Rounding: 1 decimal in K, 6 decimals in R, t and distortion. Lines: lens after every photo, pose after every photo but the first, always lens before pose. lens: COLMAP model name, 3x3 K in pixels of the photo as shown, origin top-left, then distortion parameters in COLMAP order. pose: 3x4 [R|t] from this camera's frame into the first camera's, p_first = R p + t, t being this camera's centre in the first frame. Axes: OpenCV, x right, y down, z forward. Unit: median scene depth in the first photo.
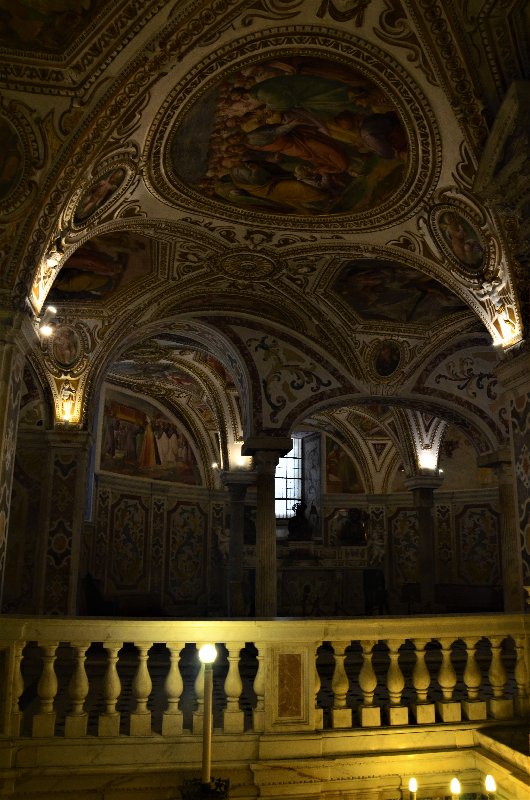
lens RADIAL K [[606.3, 0, 265.0], [0, 606.3, 400.0], [0, 0, 1]] dist [-0.092968, 0.008492]
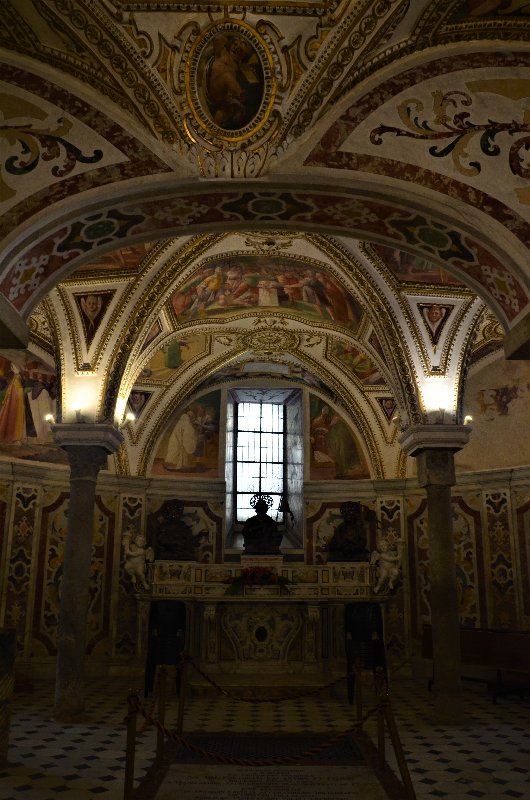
lens RADIAL K [[606.3, 0, 265.0], [0, 606.3, 400.0], [0, 0, 1]] dist [-0.092968, 0.008492]
pose [[0.986749, -0.048503, -0.154833, 0.178580], [0.042748, 0.998273, -0.040286, 0.105105], [0.156519, 0.033134, 0.987119, 0.402013]]
